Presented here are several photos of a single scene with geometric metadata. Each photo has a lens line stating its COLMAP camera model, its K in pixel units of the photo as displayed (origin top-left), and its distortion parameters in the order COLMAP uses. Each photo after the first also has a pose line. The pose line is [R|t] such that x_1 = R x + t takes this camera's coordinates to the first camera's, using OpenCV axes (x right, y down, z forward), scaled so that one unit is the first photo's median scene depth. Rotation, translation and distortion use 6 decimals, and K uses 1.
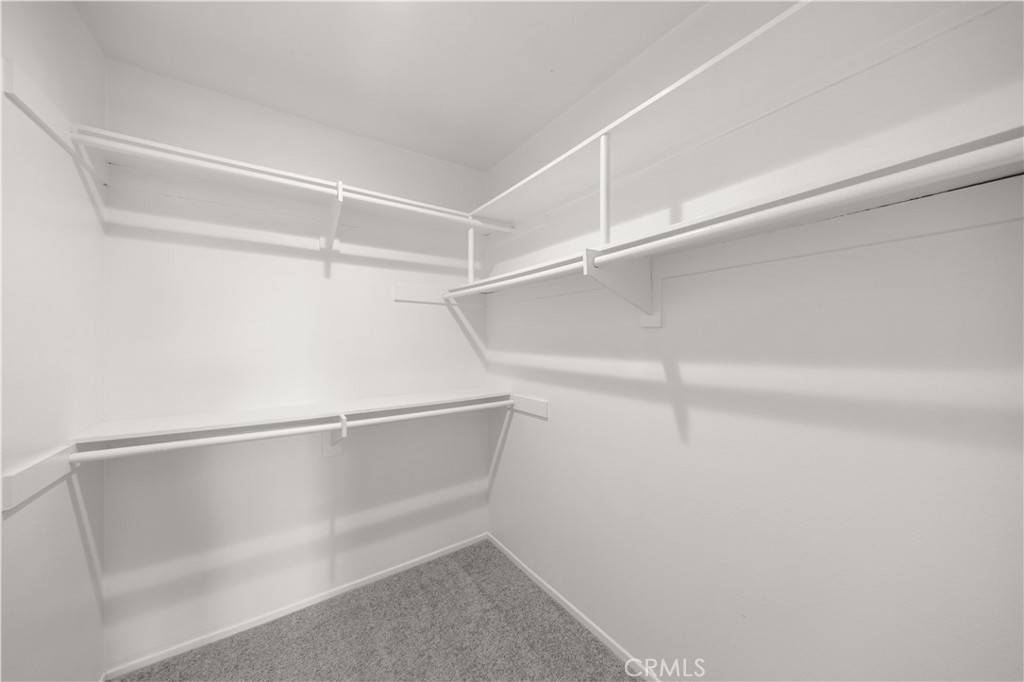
lens RADIAL K [[349.9, 0, 511.9], [0, 349.9, 342.6], [0, 0, 1]] dist [0.000289, 0.000032]
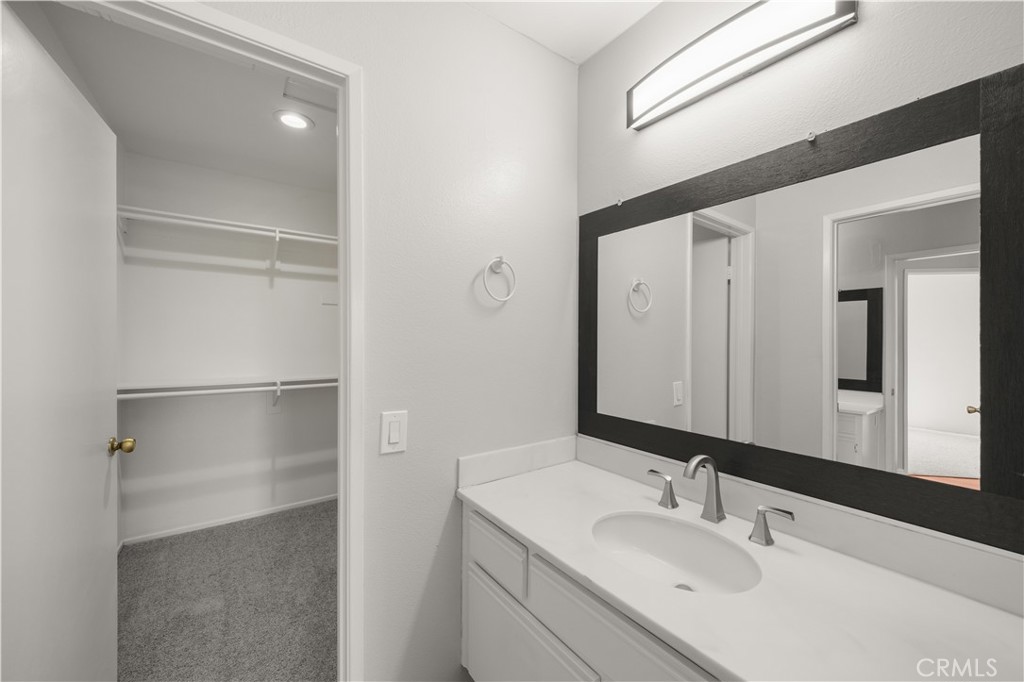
lens RADIAL K [[390.1, 0, 512.3], [0, 390.1, 339.8], [0, 0, 1]] dist [0.001160, 0.000187]
pose [[0.999856, 0.007157, 0.015366, 0.444562], [-0.007151, 0.999974, -0.000439, 0.018053], [-0.015369, 0.000329, 0.999882, -0.622839]]
